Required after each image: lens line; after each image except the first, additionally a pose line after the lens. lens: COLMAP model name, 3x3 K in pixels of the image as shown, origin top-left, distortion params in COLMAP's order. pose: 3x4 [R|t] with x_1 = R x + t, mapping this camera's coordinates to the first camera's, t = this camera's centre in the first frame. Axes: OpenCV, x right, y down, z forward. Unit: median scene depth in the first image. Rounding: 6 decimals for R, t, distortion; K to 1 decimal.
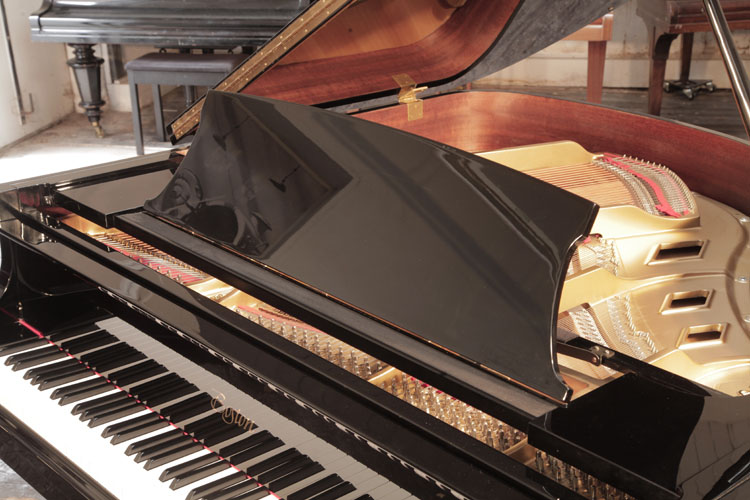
lens RADIAL K [[1131.3, 0, 371.9], [0, 1131.3, 254.4], [0, 0, 1]] dist [0.145197, 0.000000]
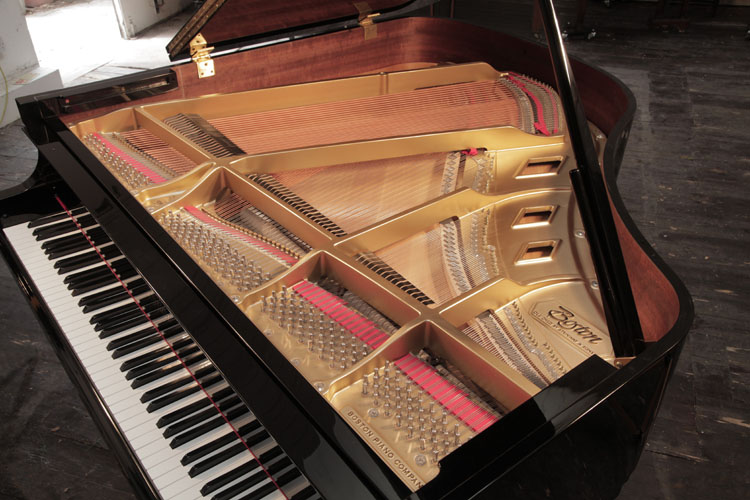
lens RADIAL K [[683.8, 0, 379.6], [0, 683.8, 270.9], [0, 0, 1]] dist [-0.029770, 0.000000]
pose [[0.998289, 0.047305, -0.034383, 0.112271], [-0.037029, 0.966376, 0.254451, -0.075447], [0.045263, -0.252743, 0.966474, 0.204416]]
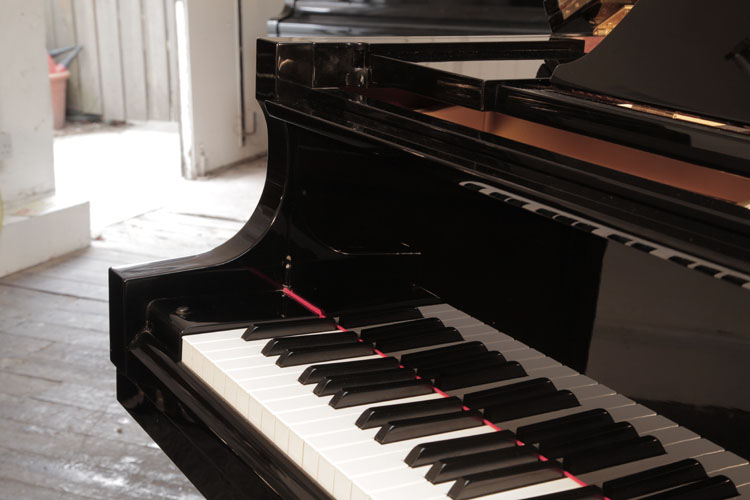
lens RADIAL K [[1131.3, 0, 376.5], [0, 1131.3, 248.2], [0, 0, 1]] dist [0.145197, 0.000000]
pose [[0.983294, 0.098861, -0.152841, -0.175860], [-0.111470, 0.990839, -0.076238, 0.074097], [0.143904, 0.092002, 0.985306, 0.448263]]
